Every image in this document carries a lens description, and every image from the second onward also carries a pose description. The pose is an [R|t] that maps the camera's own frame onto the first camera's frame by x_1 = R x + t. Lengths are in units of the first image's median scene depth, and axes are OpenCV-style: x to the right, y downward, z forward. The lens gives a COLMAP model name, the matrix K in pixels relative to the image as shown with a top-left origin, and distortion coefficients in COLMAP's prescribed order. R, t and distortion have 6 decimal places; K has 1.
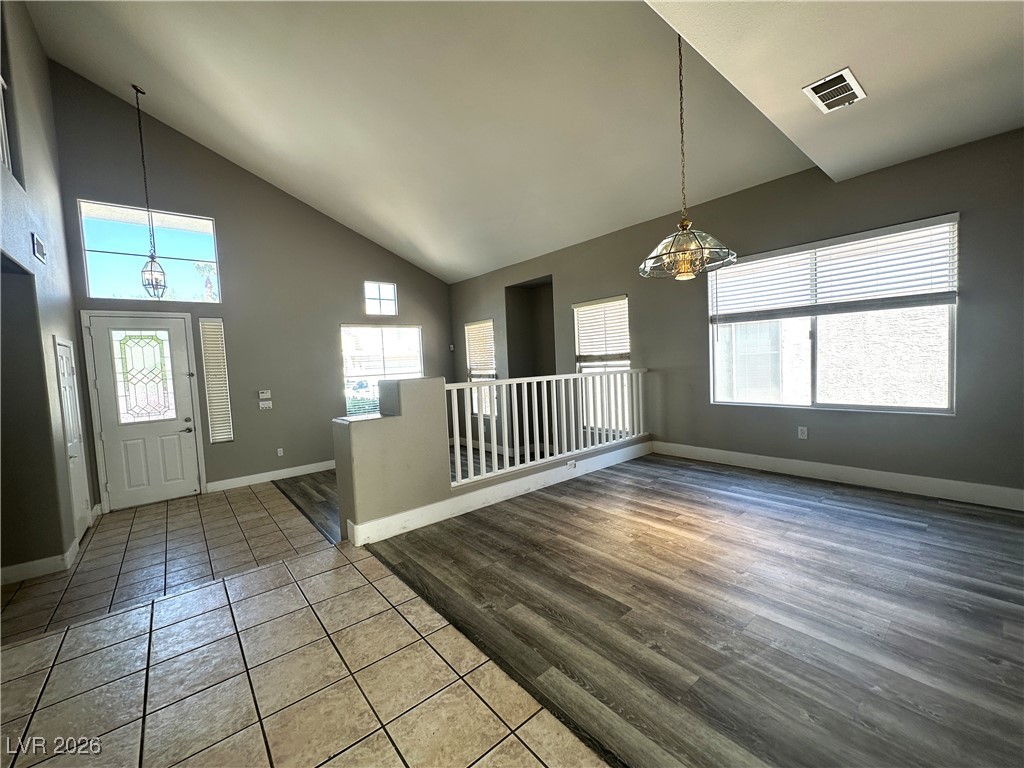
lens RADIAL K [[409.7, 0, 512.4], [0, 409.7, 380.9], [0, 0, 1]] dist [-0.002487, 0.001130]
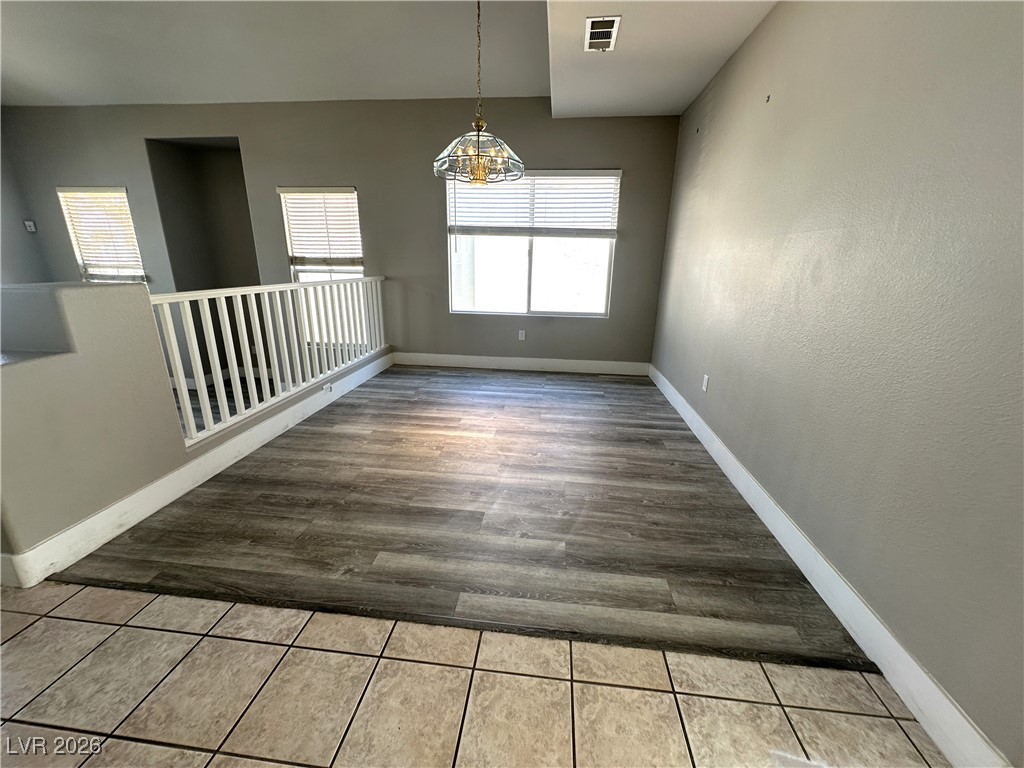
lens RADIAL K [[409.7, 0, 512.6], [0, 409.7, 381.9], [0, 0, 1]] dist [-0.002487, 0.001130]
pose [[0.719598, -0.141558, 0.679808, -0.208660], [-0.017302, 0.975041, 0.221350, -0.011598], [-0.694175, -0.171045, 0.699189, 0.154608]]
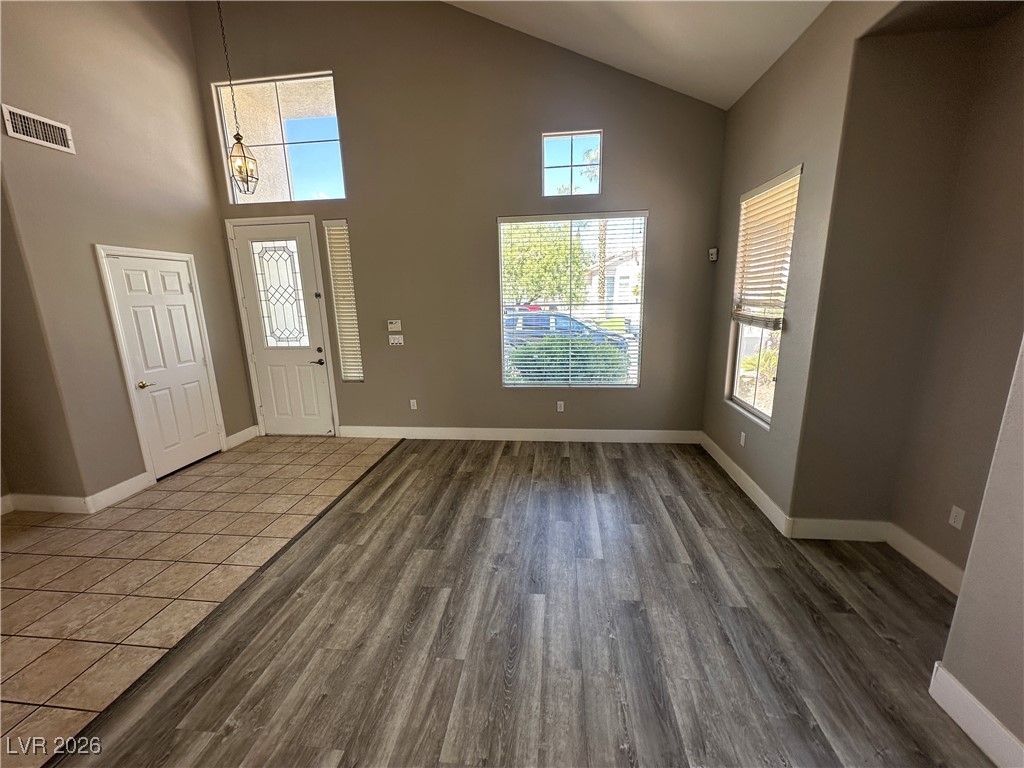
lens RADIAL K [[409.7, 0, 513.3], [0, 409.7, 382.8], [0, 0, 1]] dist [-0.002487, 0.001130]
pose [[0.689265, 0.185208, -0.700436, 0.151561], [-0.046488, 0.976087, 0.212349, -0.064388], [0.723016, -0.113803, 0.681393, 1.257265]]
